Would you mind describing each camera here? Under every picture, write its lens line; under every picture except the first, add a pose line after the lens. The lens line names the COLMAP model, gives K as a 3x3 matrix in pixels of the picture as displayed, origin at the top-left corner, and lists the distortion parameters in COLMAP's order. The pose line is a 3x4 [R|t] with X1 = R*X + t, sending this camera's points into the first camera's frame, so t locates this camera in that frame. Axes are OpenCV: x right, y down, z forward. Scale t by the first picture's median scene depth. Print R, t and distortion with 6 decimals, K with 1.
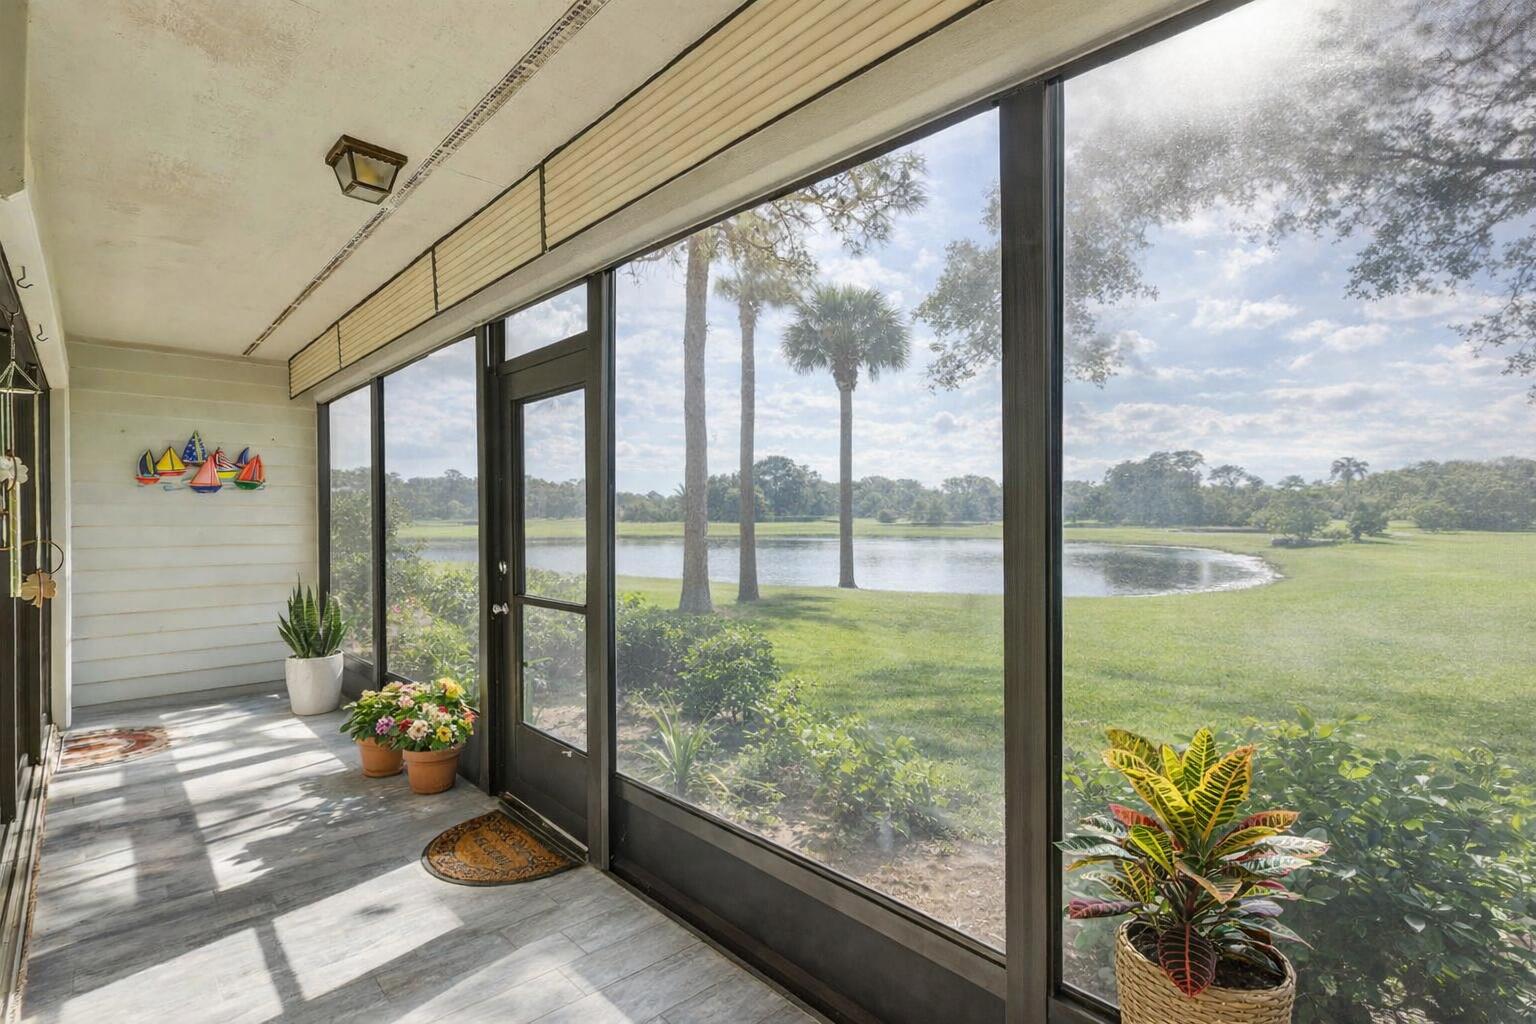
lens RADIAL K [[722.2, 0, 765.3], [0, 722.2, 517.6], [0, 0, 1]] dist [-0.001864, 0.000114]
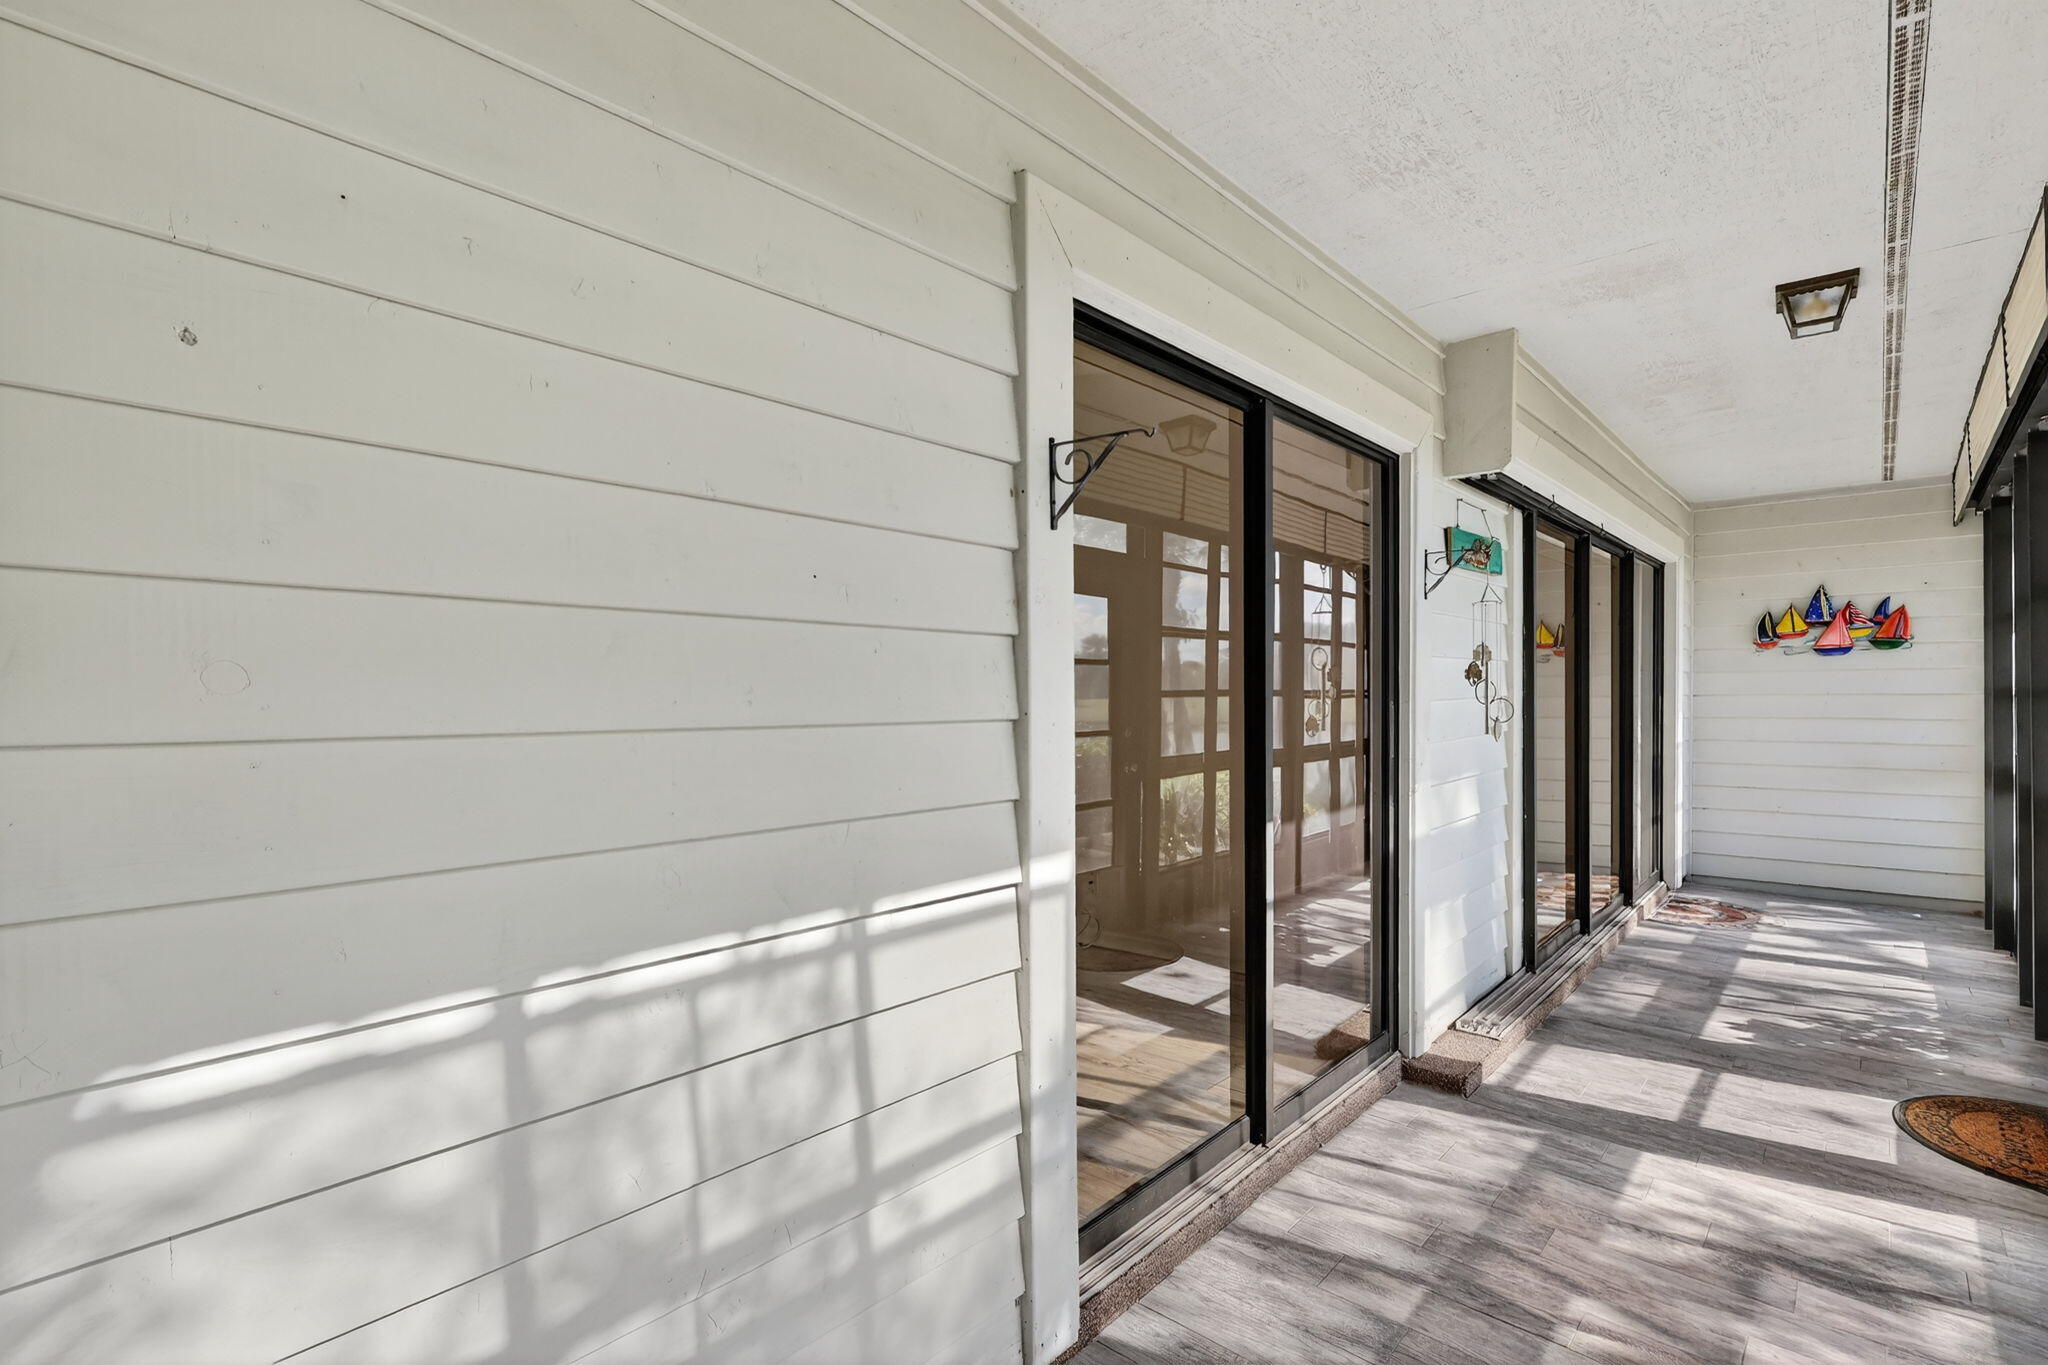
lens RADIAL K [[962.9, 0, 1020.7], [0, 962.9, 689.4], [0, 0, 1]] dist [-0.001864, 0.000114]
pose [[0.097490, -0.000725, -0.995236, 0.427347], [0.001256, 0.999999, -0.000605, 0.006972], [0.995236, -0.001191, 0.097491, -0.095188]]
